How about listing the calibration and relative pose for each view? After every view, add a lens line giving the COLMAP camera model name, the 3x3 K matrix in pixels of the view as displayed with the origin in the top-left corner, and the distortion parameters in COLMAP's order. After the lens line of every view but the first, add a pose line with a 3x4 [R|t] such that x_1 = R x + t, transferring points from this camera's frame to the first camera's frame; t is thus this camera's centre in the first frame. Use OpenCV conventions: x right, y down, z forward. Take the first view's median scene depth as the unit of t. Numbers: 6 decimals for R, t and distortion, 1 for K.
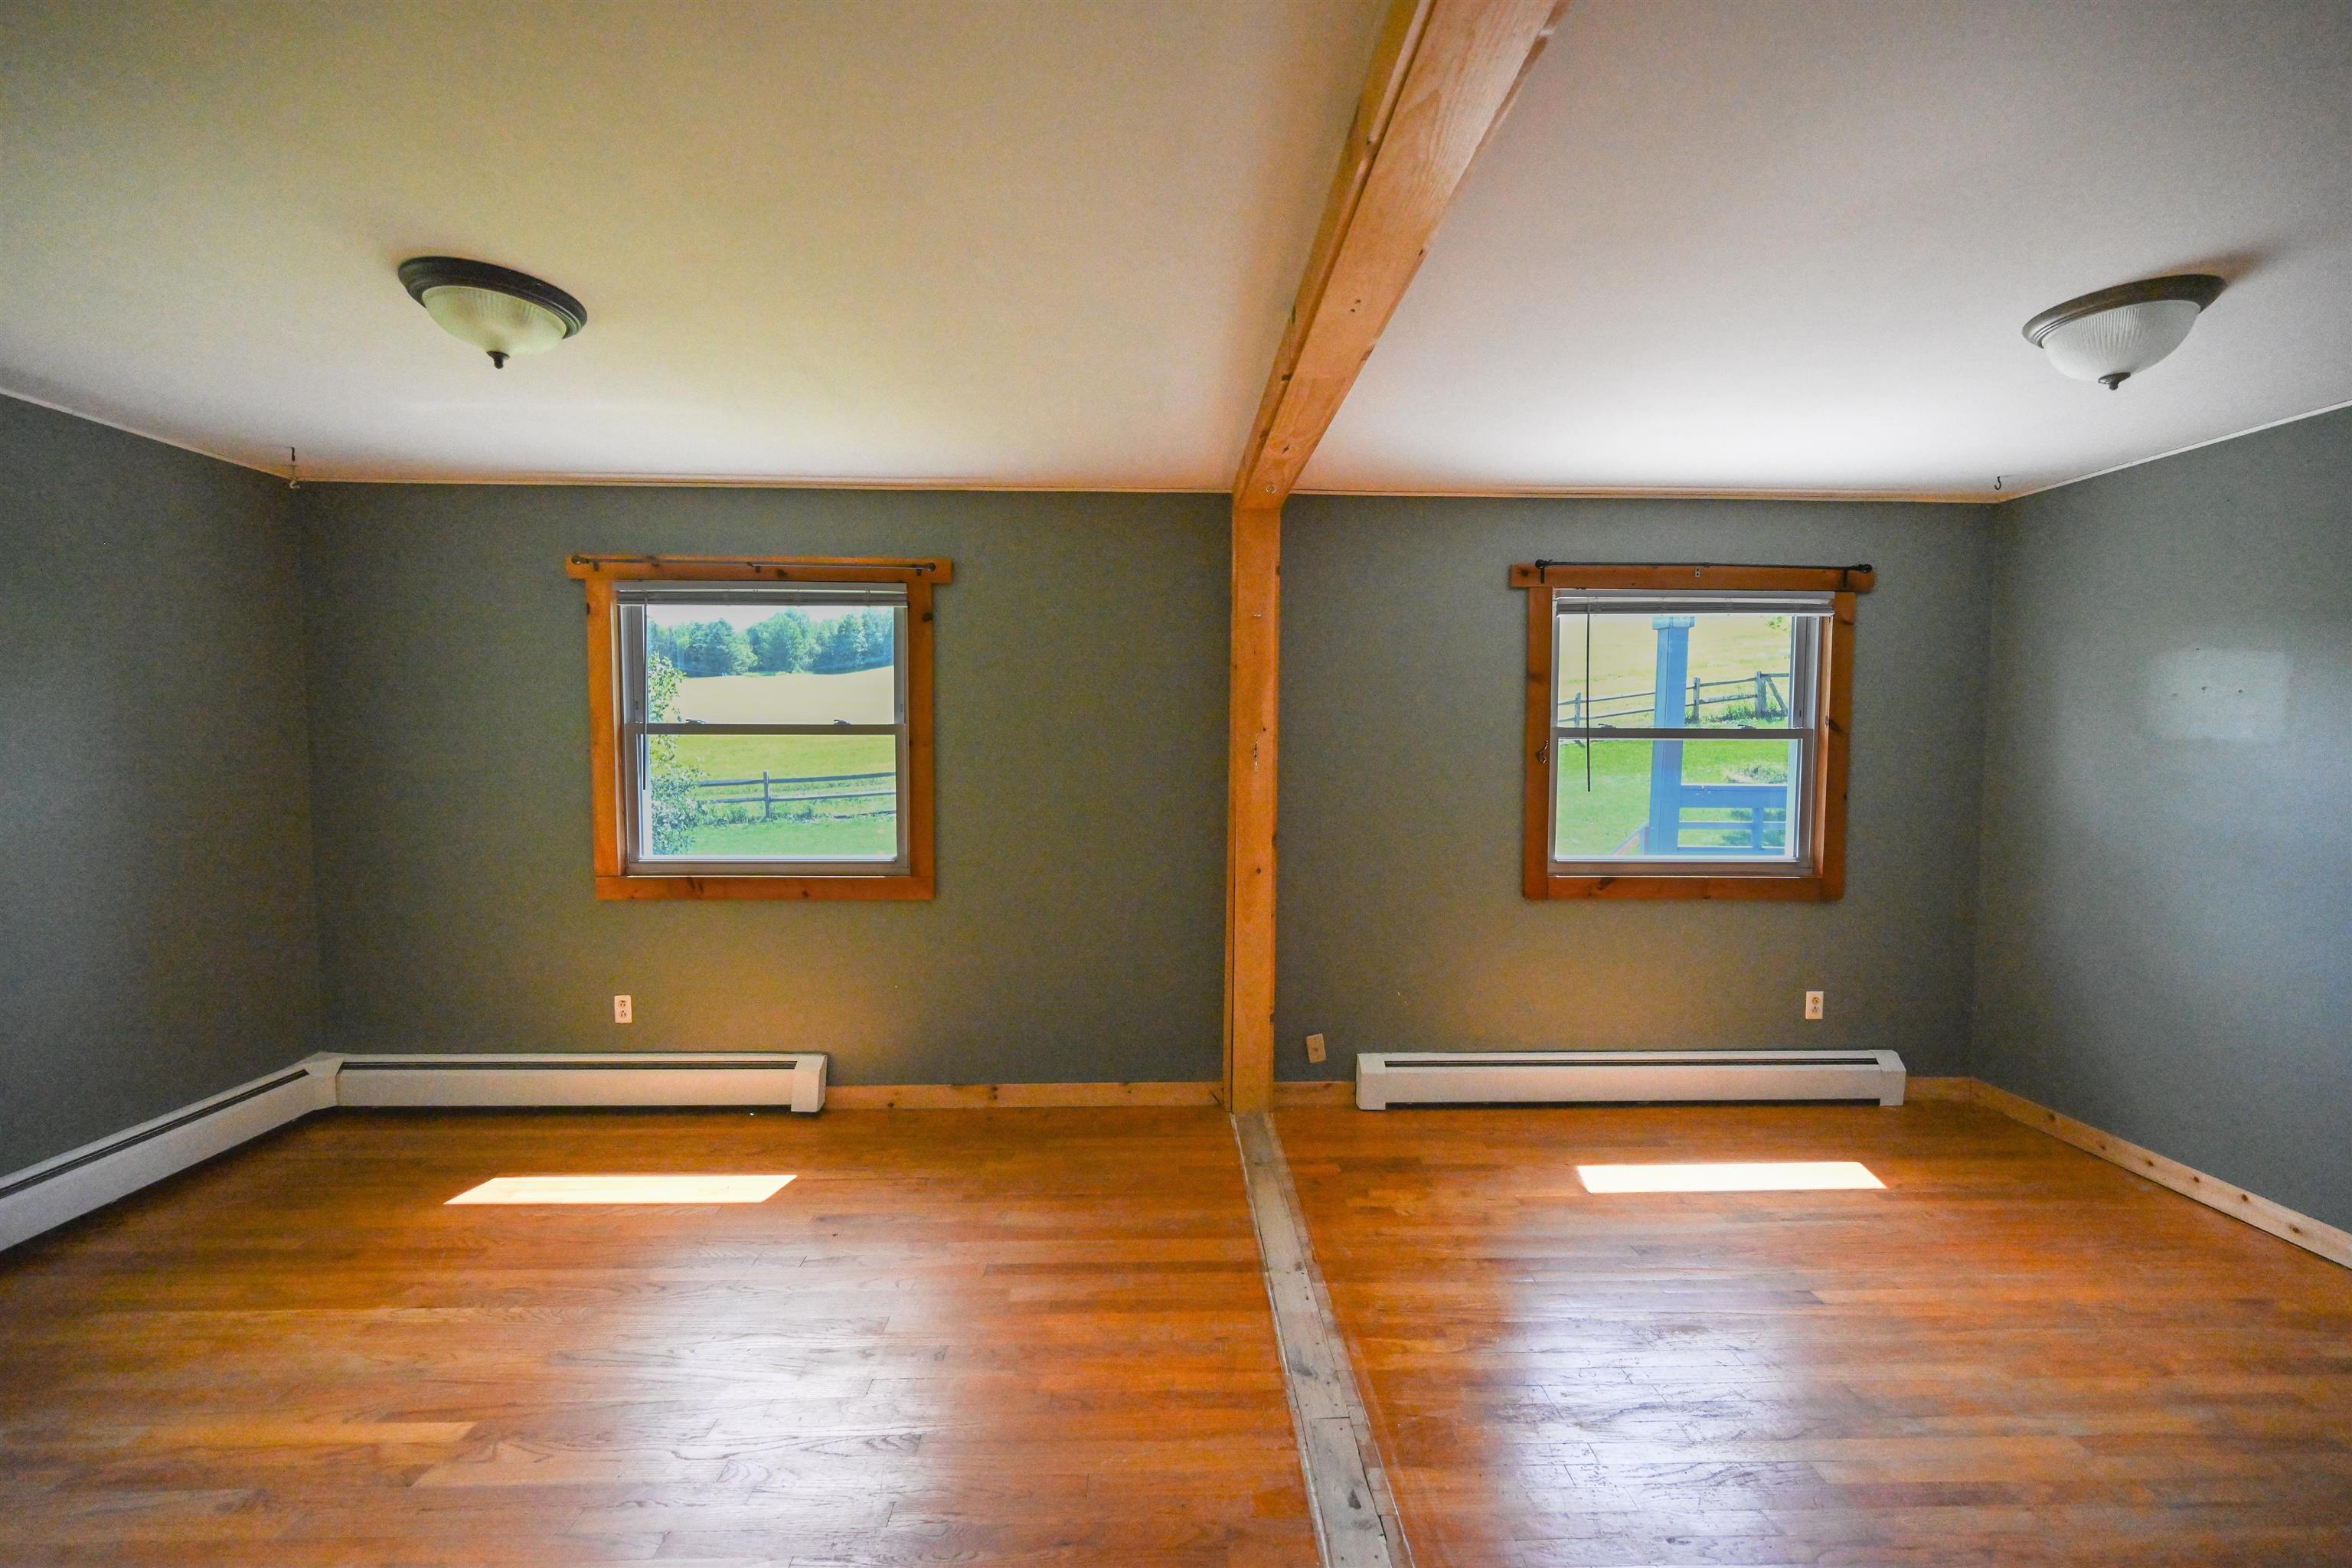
lens RADIAL K [[926.4, 0, 1199.3], [0, 926.4, 798.2], [0, 0, 1]] dist [0.000837, -0.000987]
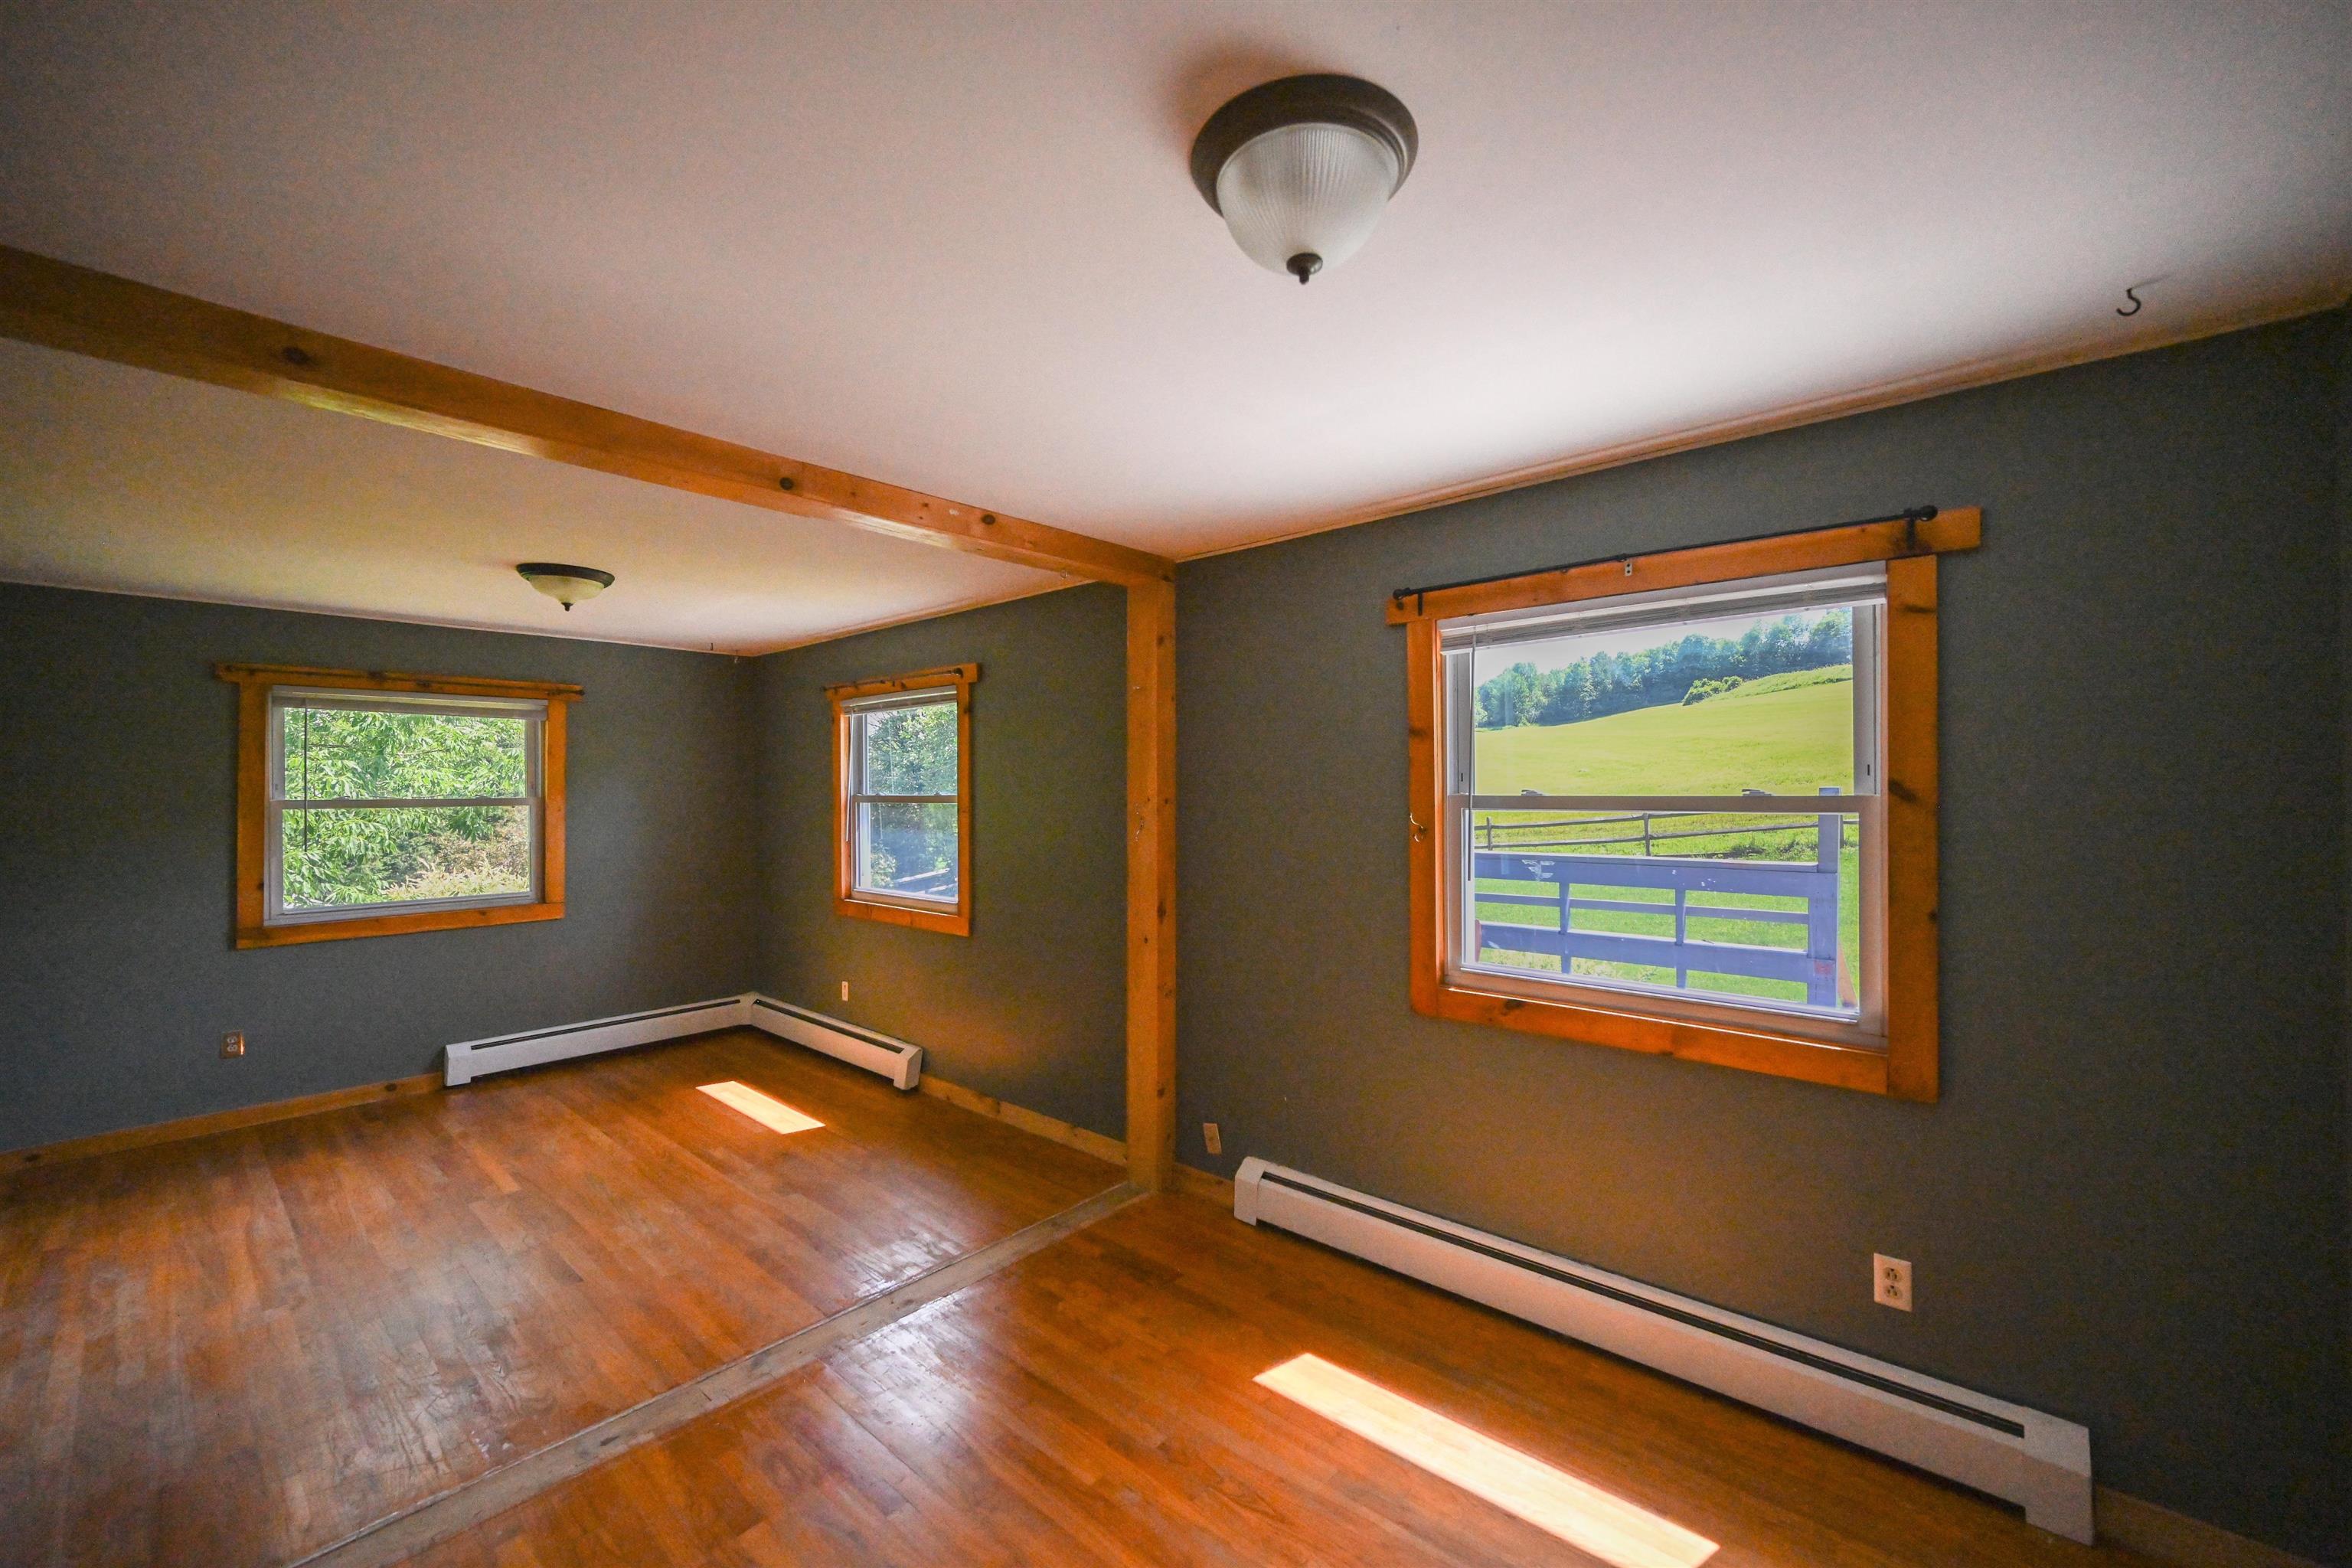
lens RADIAL K [[926.4, 0, 1169.3], [0, 926.4, 789.7], [0, 0, 1]] dist [0.000837, -0.000987]
pose [[0.729205, -0.007645, -0.684252, 0.753860], [-0.039765, 0.997774, -0.053526, -0.030402], [0.683139, 0.066241, 0.727278, 0.272617]]
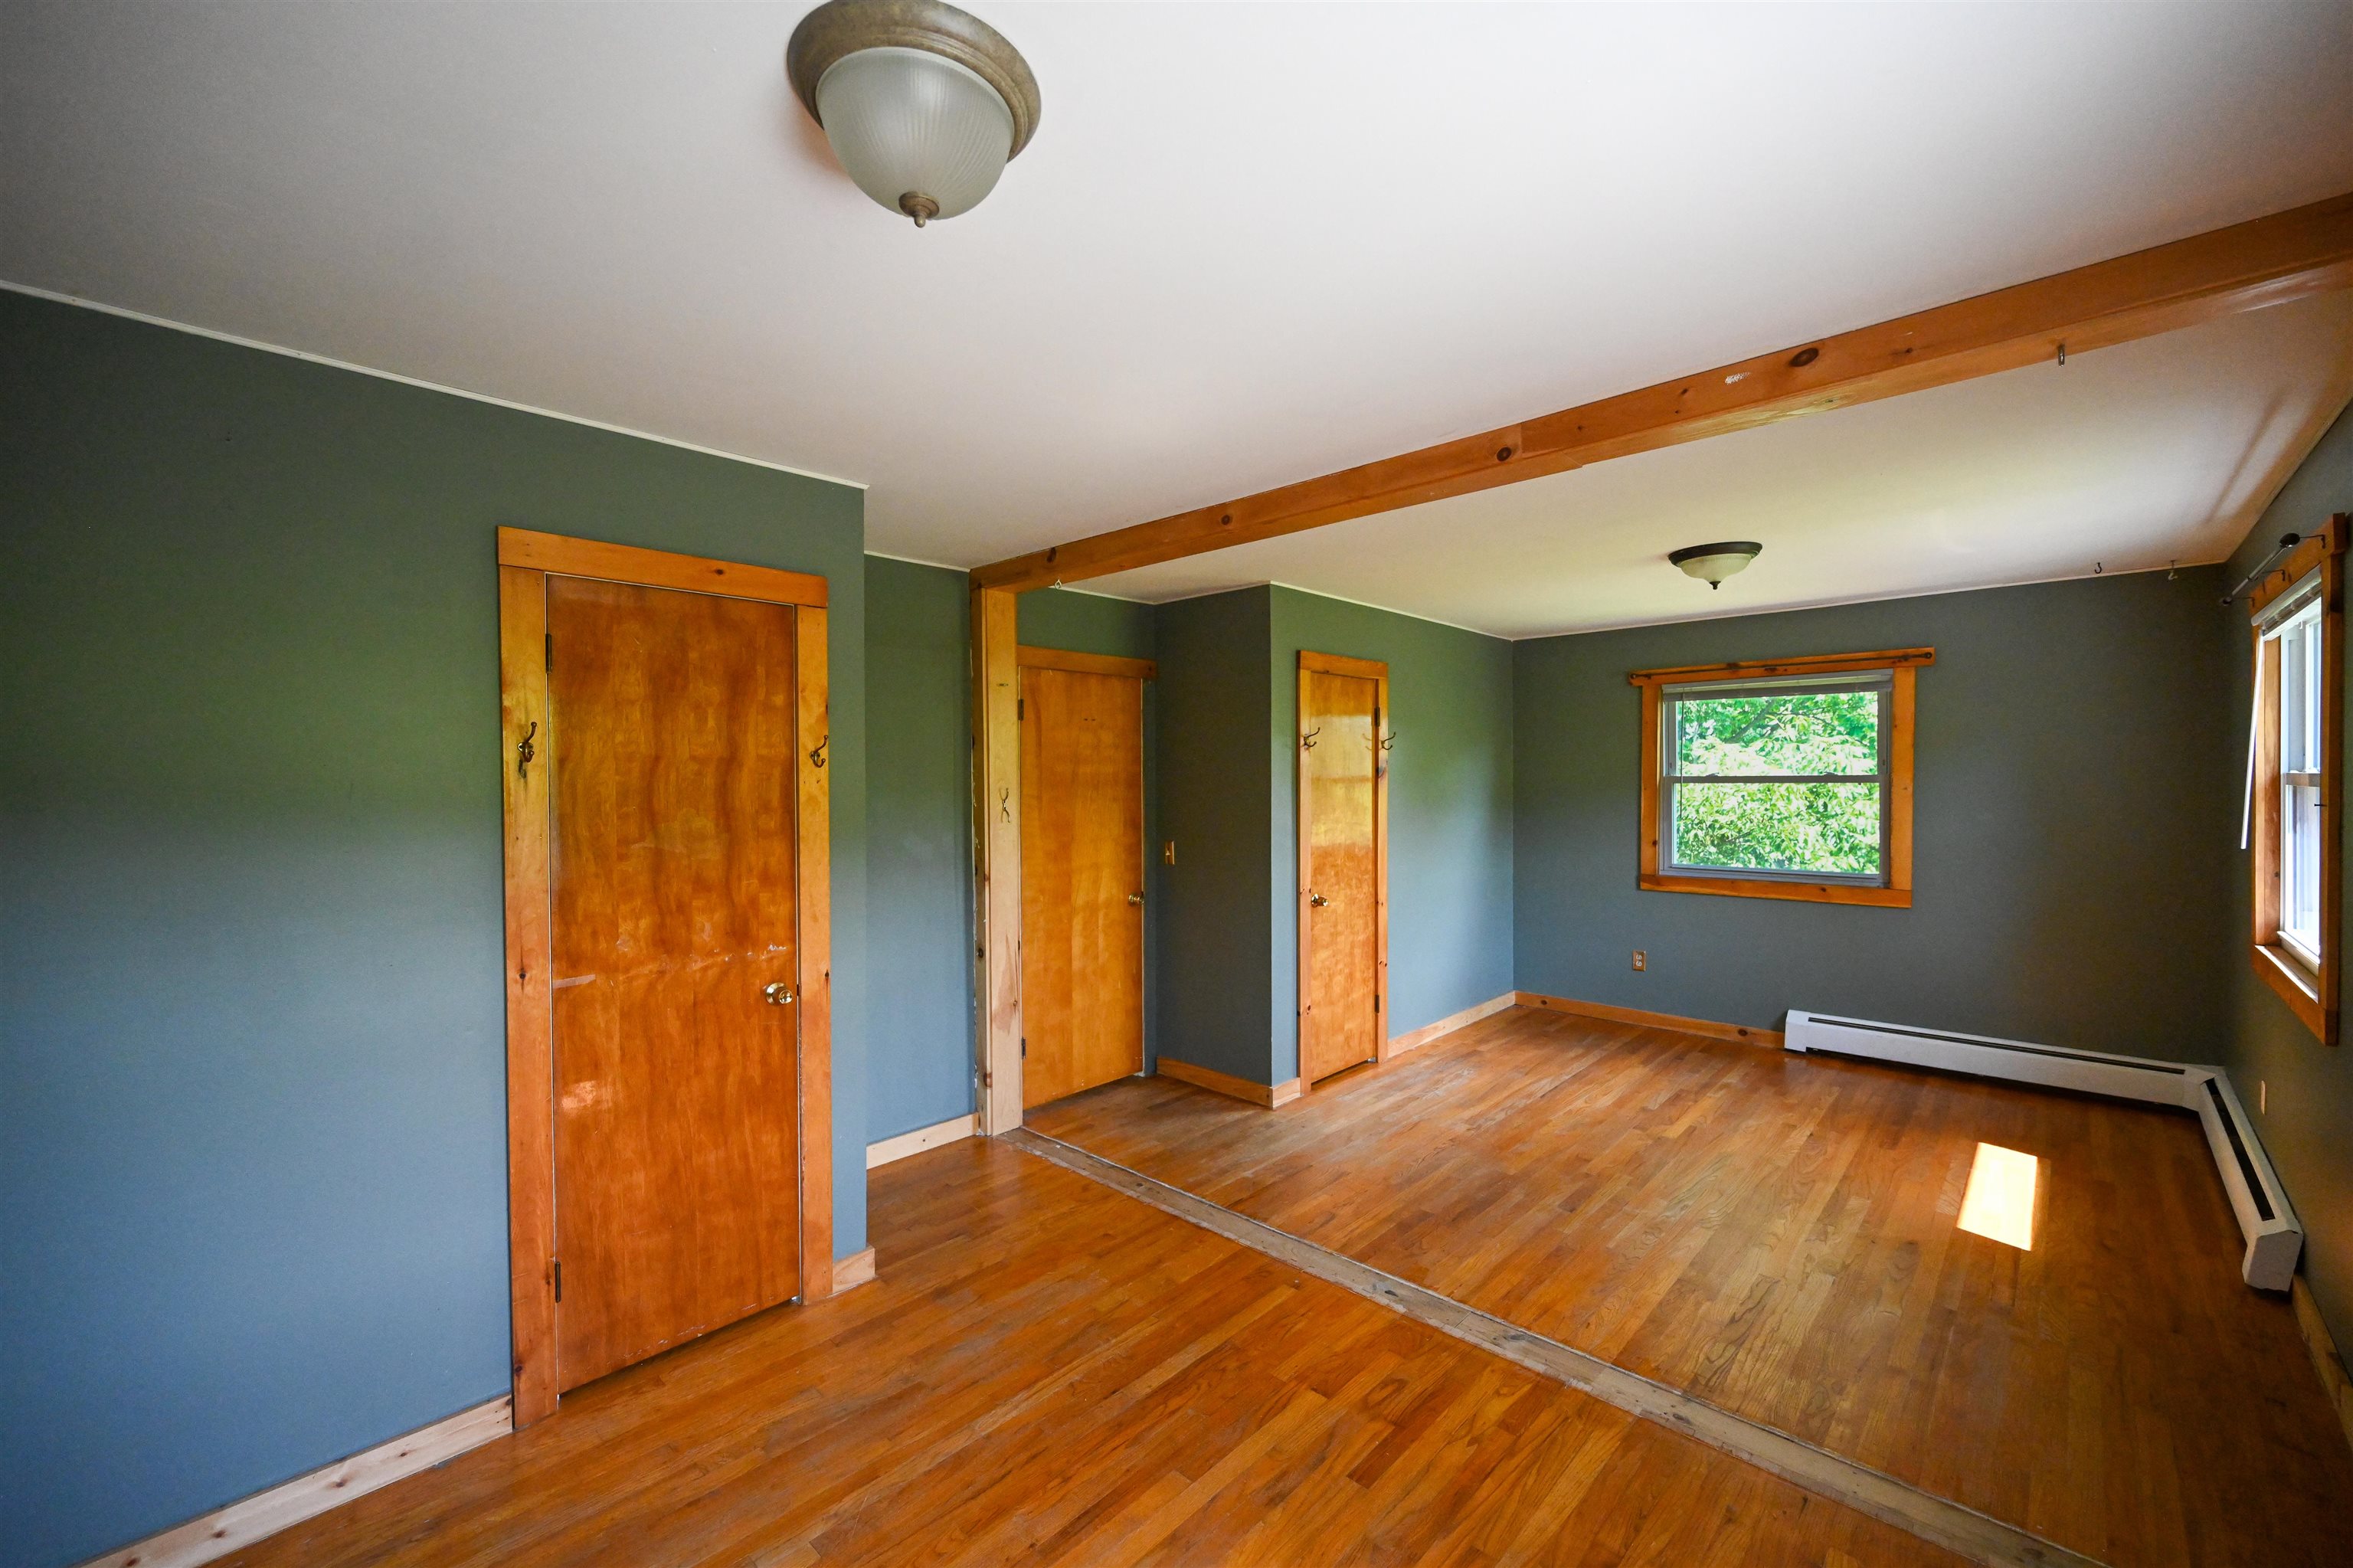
lens RADIAL K [[926.8, 0, 1182.8], [0, 926.8, 778.4], [0, 0, 1]] dist [0.000837, -0.000987]
pose [[-0.699170, 0.001571, -0.714954, 0.723825], [-0.046532, 0.997777, 0.047697, -0.067101], [0.713440, 0.066616, -0.697543, 0.860954]]
